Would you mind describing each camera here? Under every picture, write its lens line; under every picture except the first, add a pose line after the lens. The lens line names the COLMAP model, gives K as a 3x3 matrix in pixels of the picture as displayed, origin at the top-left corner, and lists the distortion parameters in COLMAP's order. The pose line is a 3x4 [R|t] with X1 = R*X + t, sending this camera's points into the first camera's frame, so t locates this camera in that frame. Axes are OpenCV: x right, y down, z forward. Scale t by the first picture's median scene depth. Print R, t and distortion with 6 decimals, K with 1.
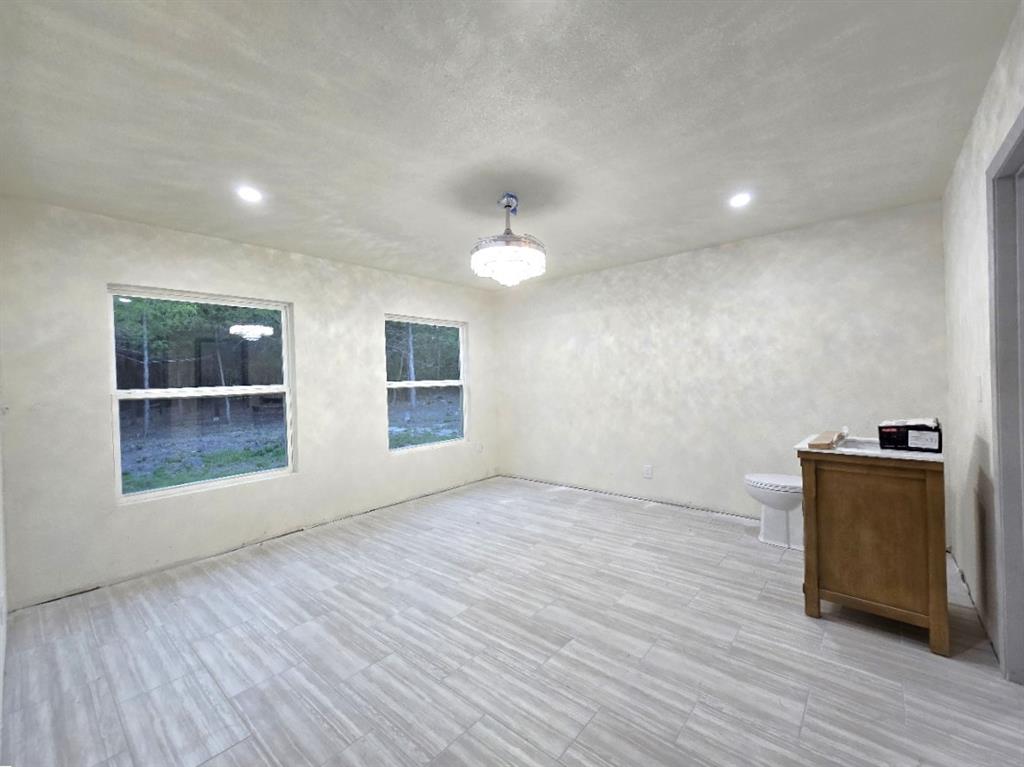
lens RADIAL K [[421.1, 0, 518.2], [0, 421.1, 380.5], [0, 0, 1]] dist [-0.004481, 0.000015]
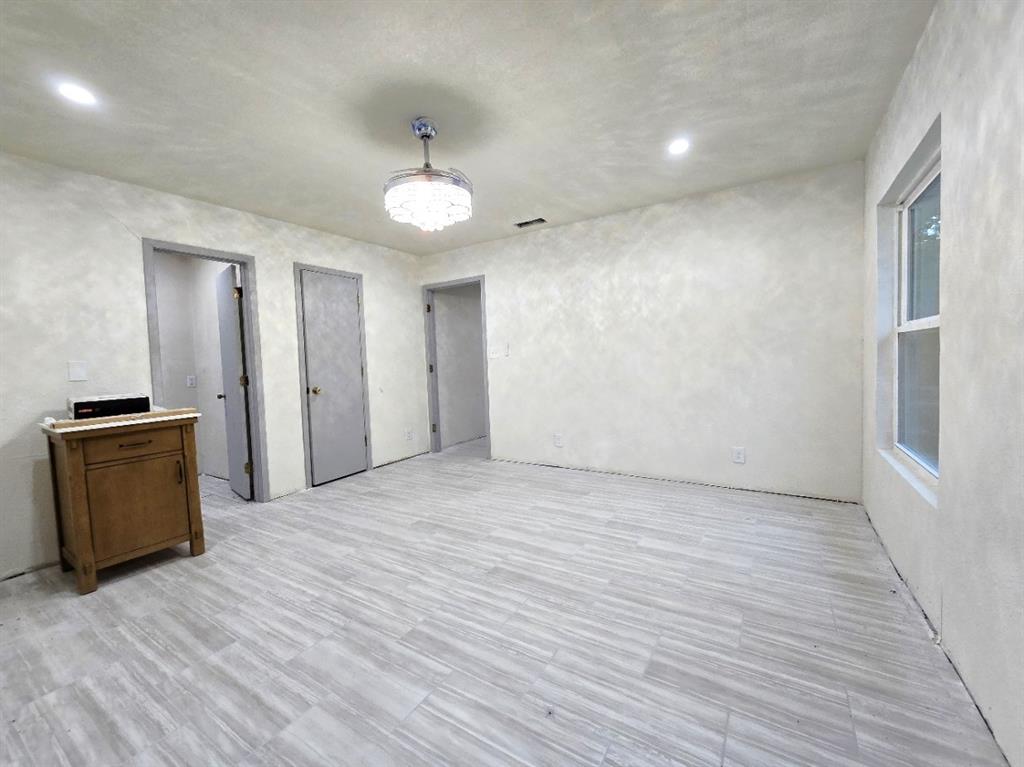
lens RADIAL K [[421.1, 0, 518.2], [0, 421.1, 380.5], [0, 0, 1]] dist [-0.004481, 0.000015]
pose [[-0.987410, 0.069825, -0.141938, -0.052096], [0.062133, 0.996385, 0.057931, 0.044699], [0.145470, 0.048382, -0.988179, 1.891511]]
